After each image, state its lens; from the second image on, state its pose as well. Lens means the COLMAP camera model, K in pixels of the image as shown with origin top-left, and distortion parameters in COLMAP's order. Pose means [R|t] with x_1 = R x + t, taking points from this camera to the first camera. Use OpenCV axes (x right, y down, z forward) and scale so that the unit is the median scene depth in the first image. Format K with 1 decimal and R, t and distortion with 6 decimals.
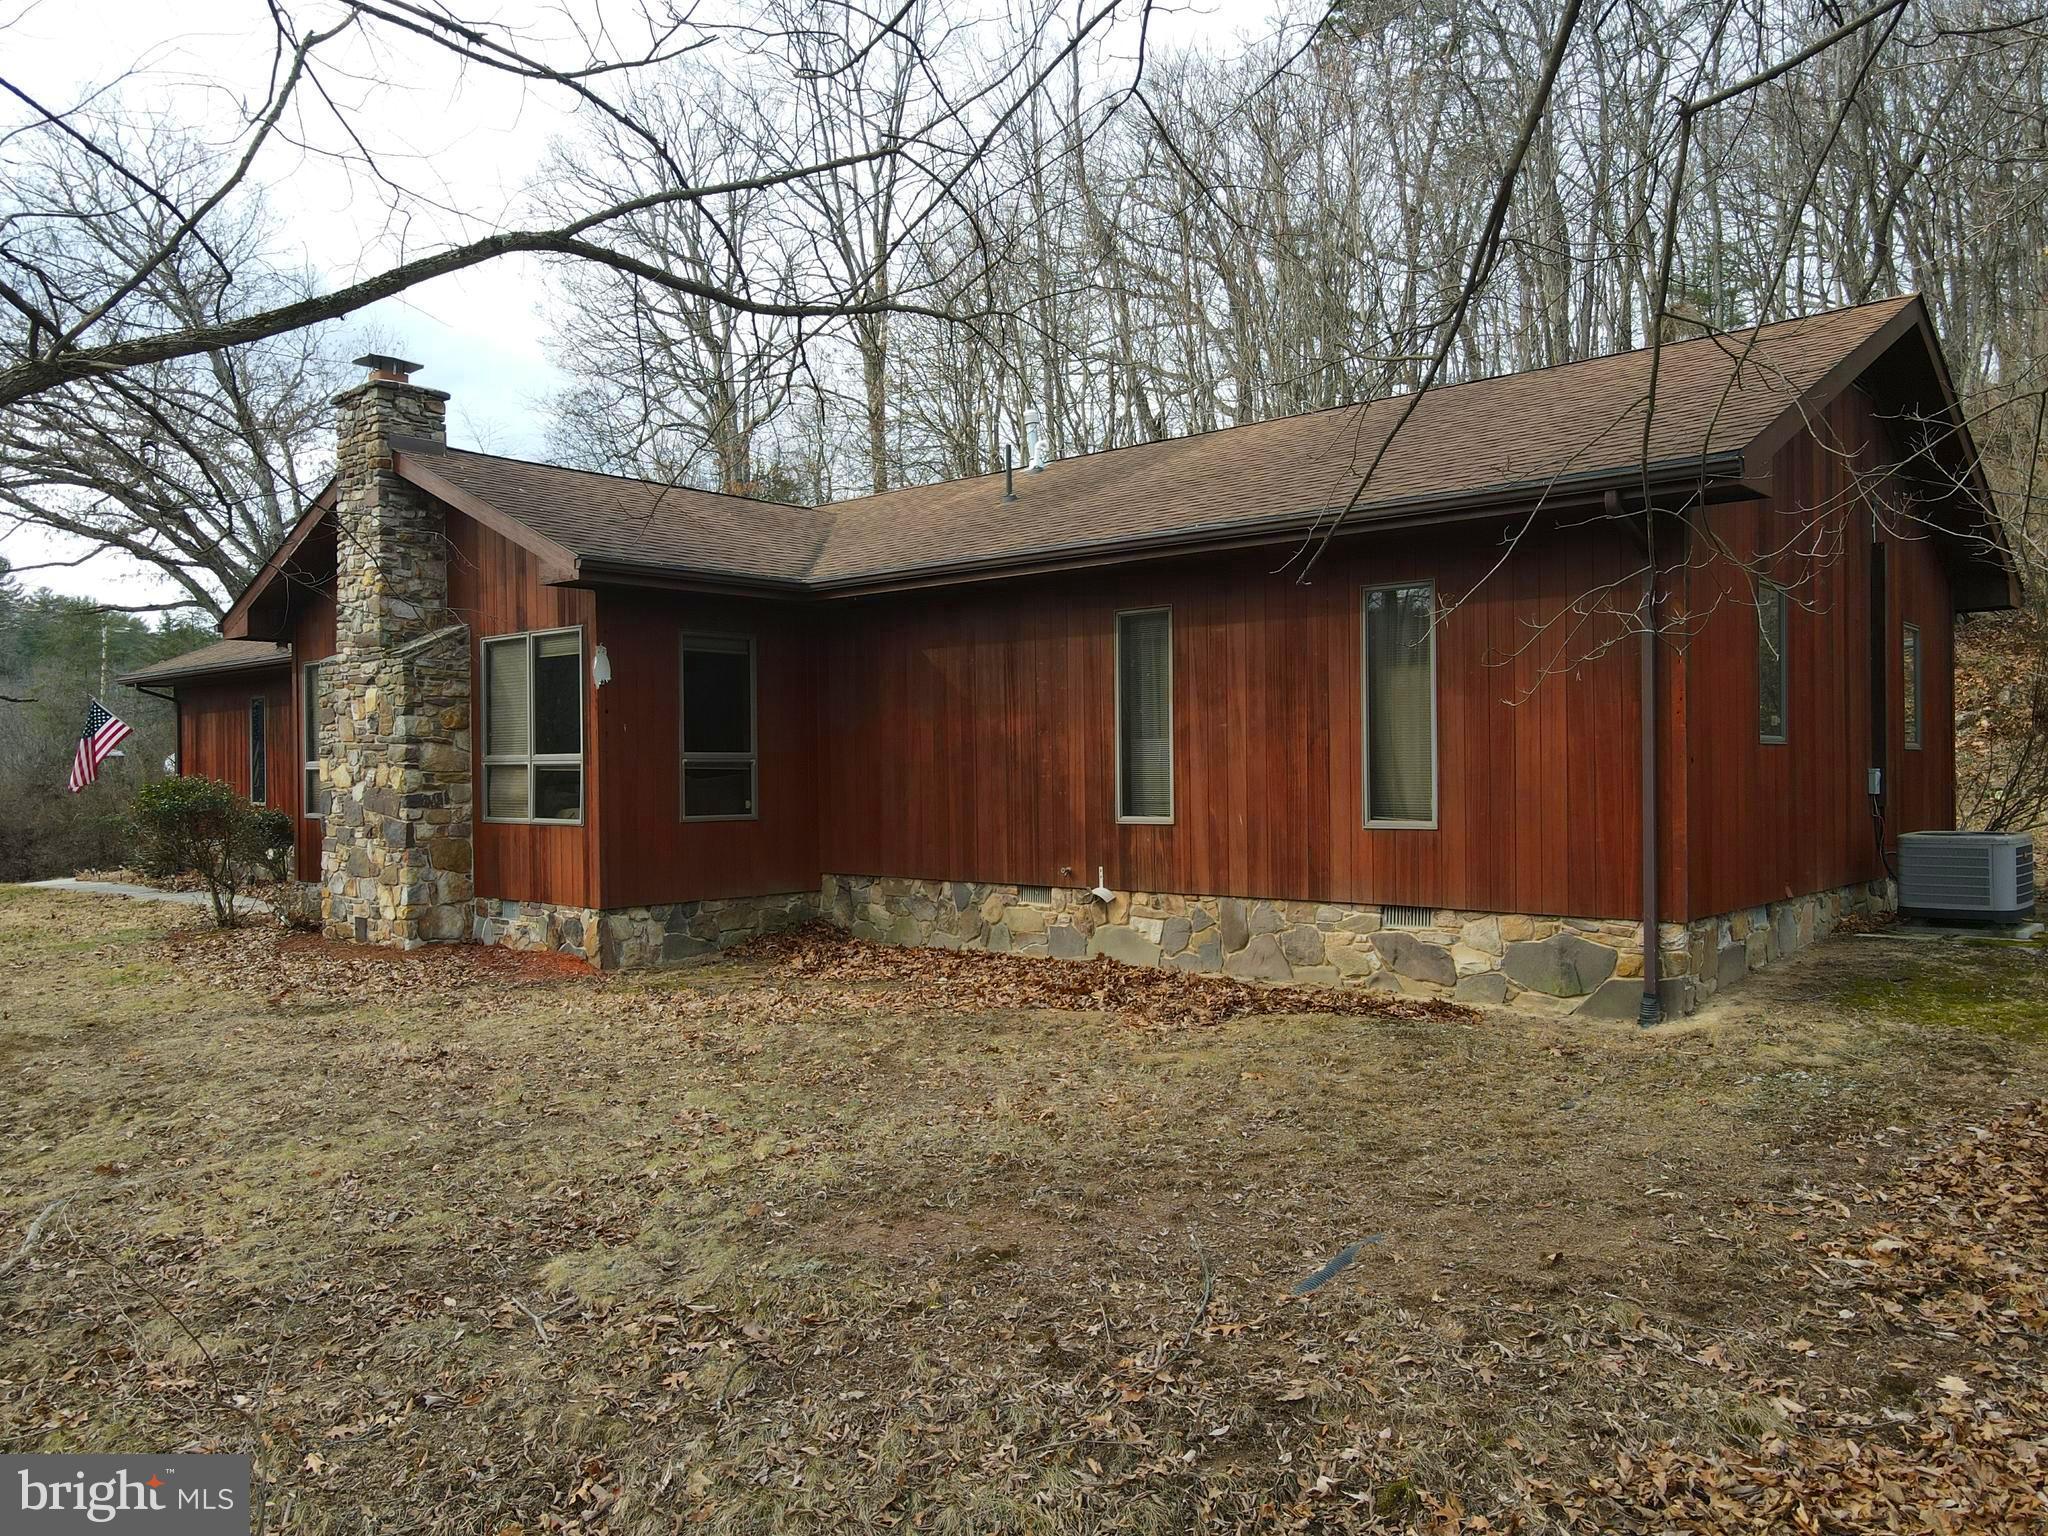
lens RADIAL K [[1500.3, 0, 1020.7], [0, 1500.3, 769.8], [0, 0, 1]] dist [-0.002853, 0.031039]
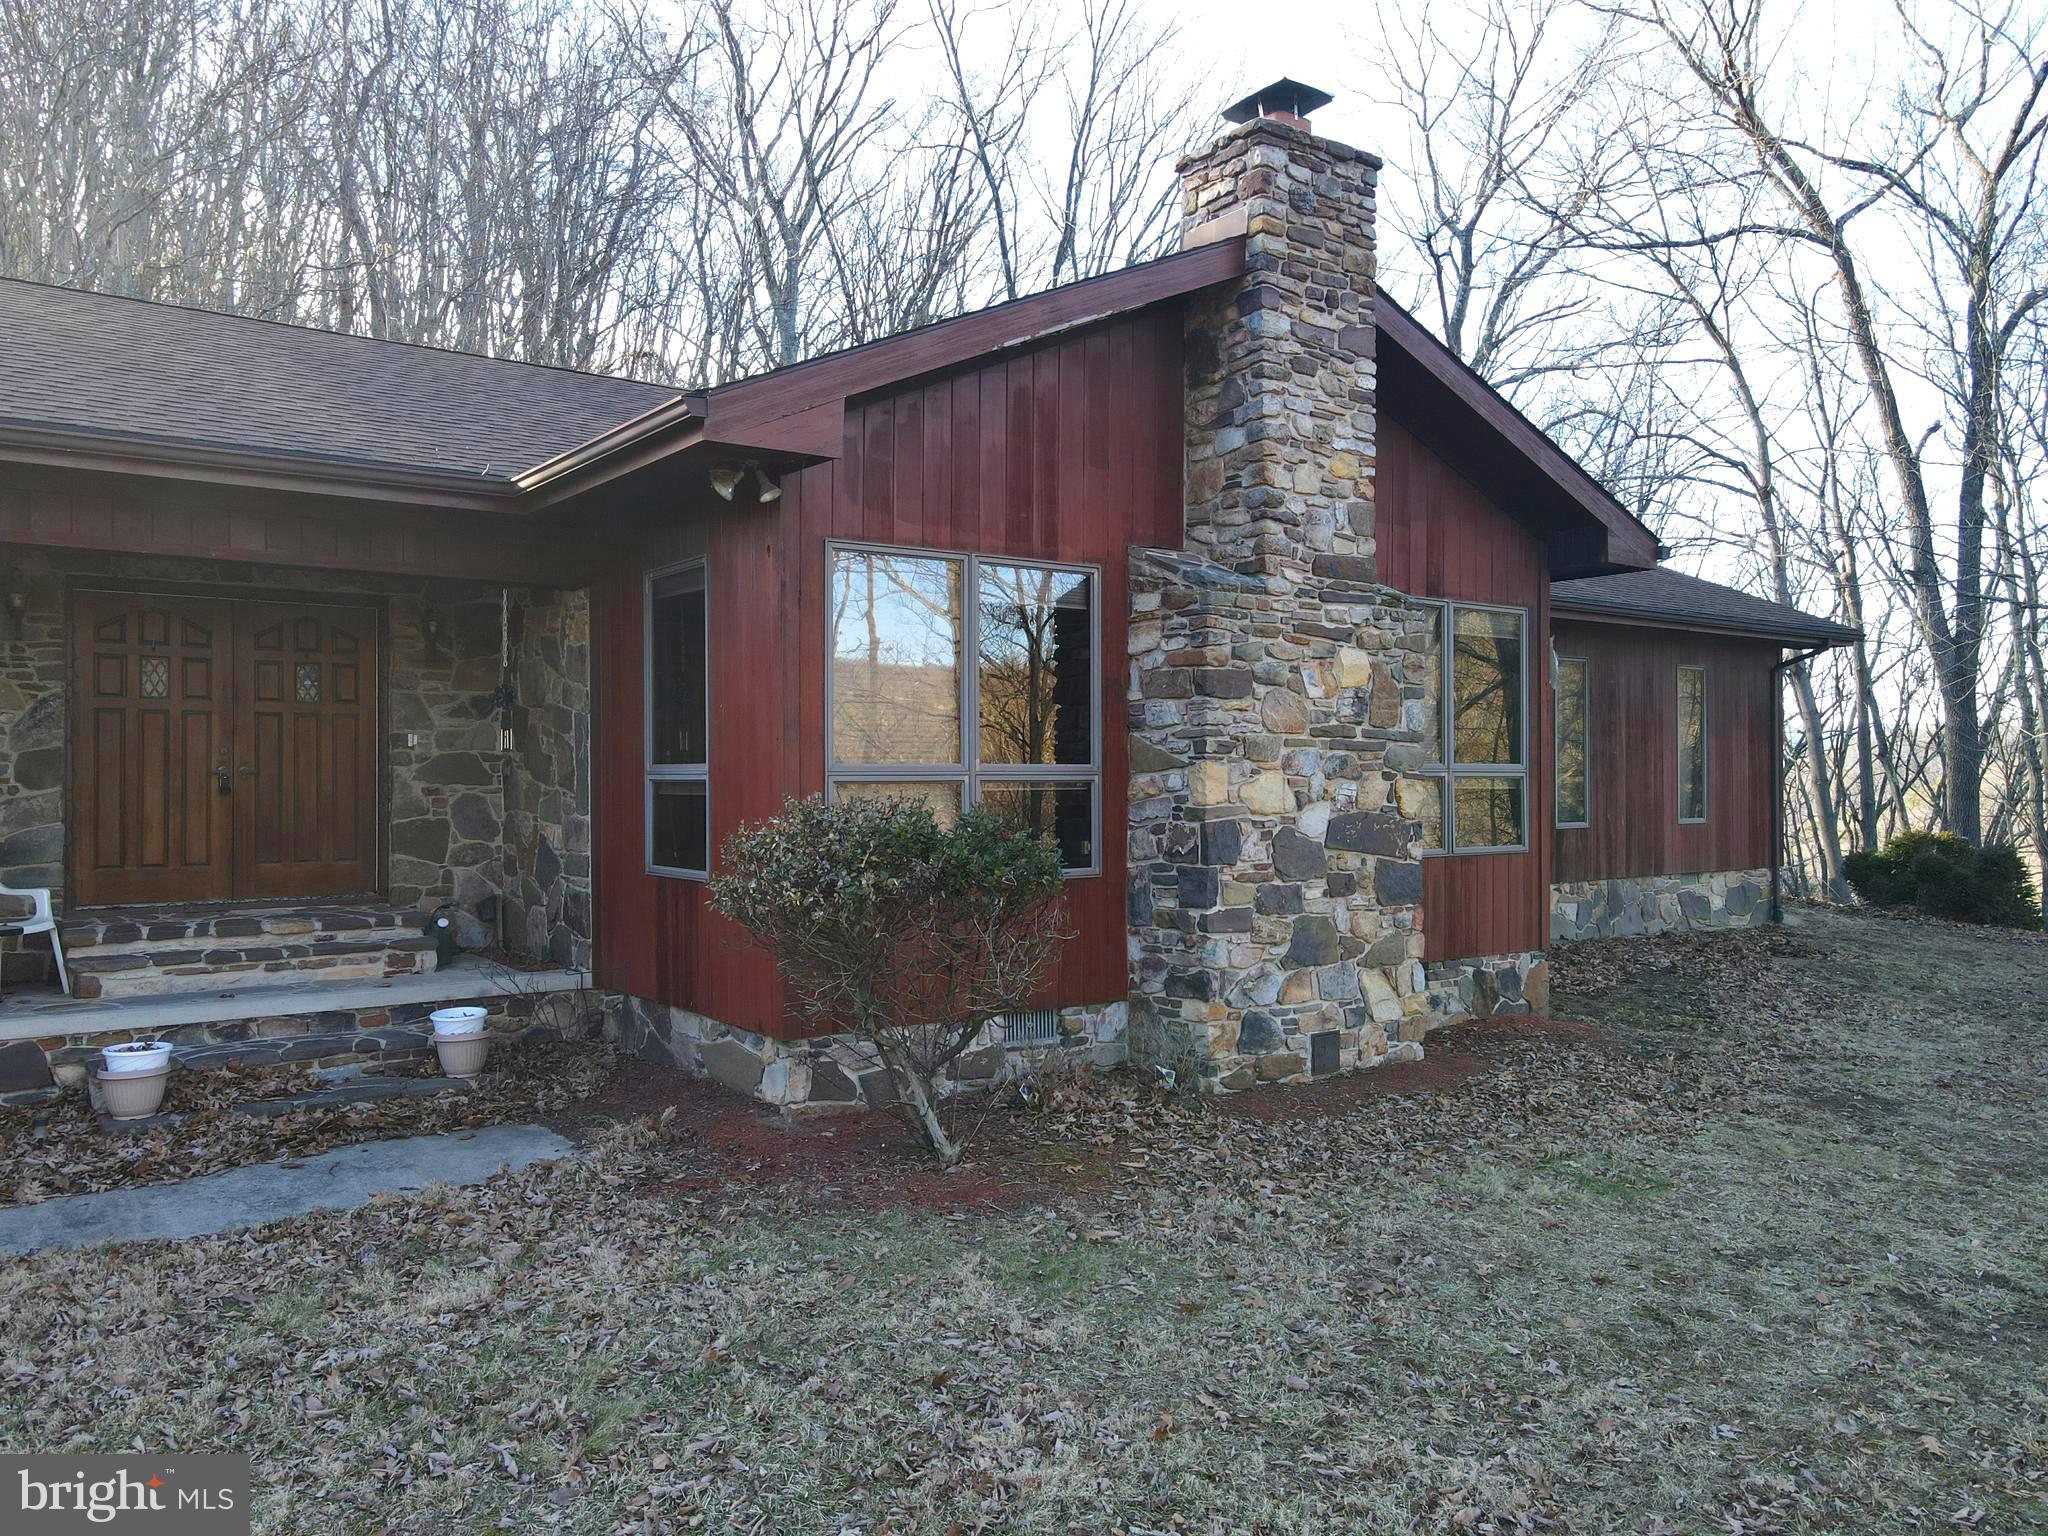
lens RADIAL K [[1500.3, 0, 1020.7], [0, 1500.3, 769.8], [0, 0, 1]] dist [-0.002853, 0.031039]
pose [[0.217296, 0.013283, 0.976015, -1.491851], [0.006466, 0.999866, -0.015048, 0.004415], [-0.976084, 0.009581, 0.217181, 1.411319]]
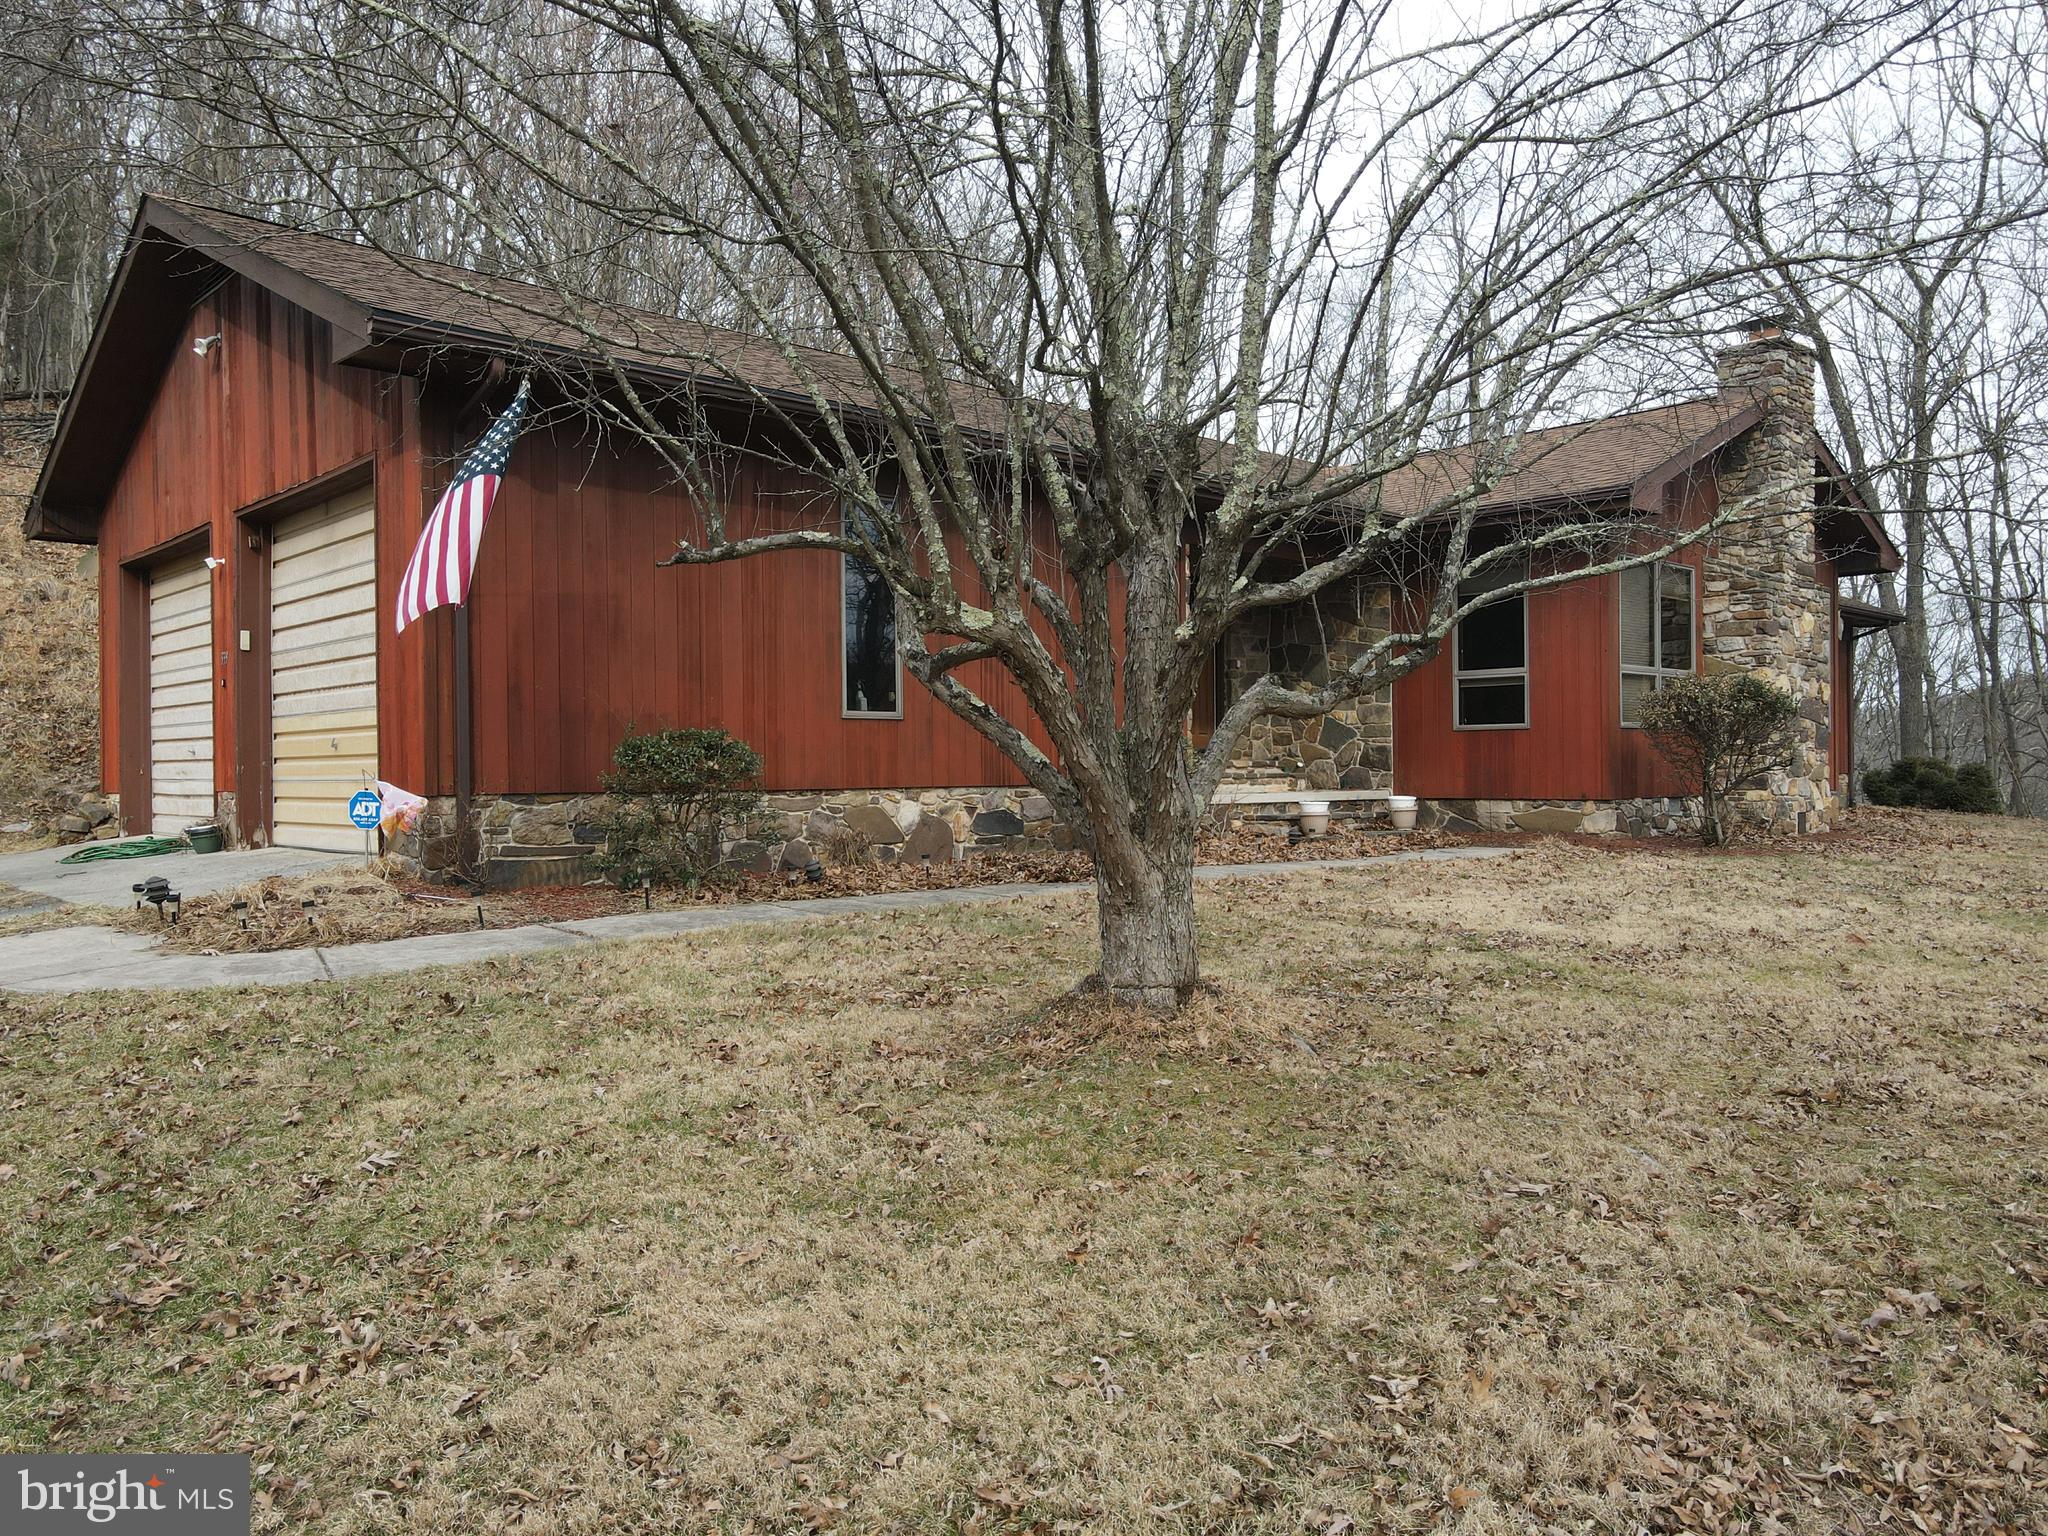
lens RADIAL K [[1500.3, 0, 1020.7], [0, 1500.3, 769.8], [0, 0, 1]] dist [-0.002853, 0.031039]
pose [[0.100330, 0.012188, 0.994880, -2.321771], [0.011315, 0.999846, -0.013390, 0.106964], [-0.994890, 0.012600, 0.100176, 2.102801]]
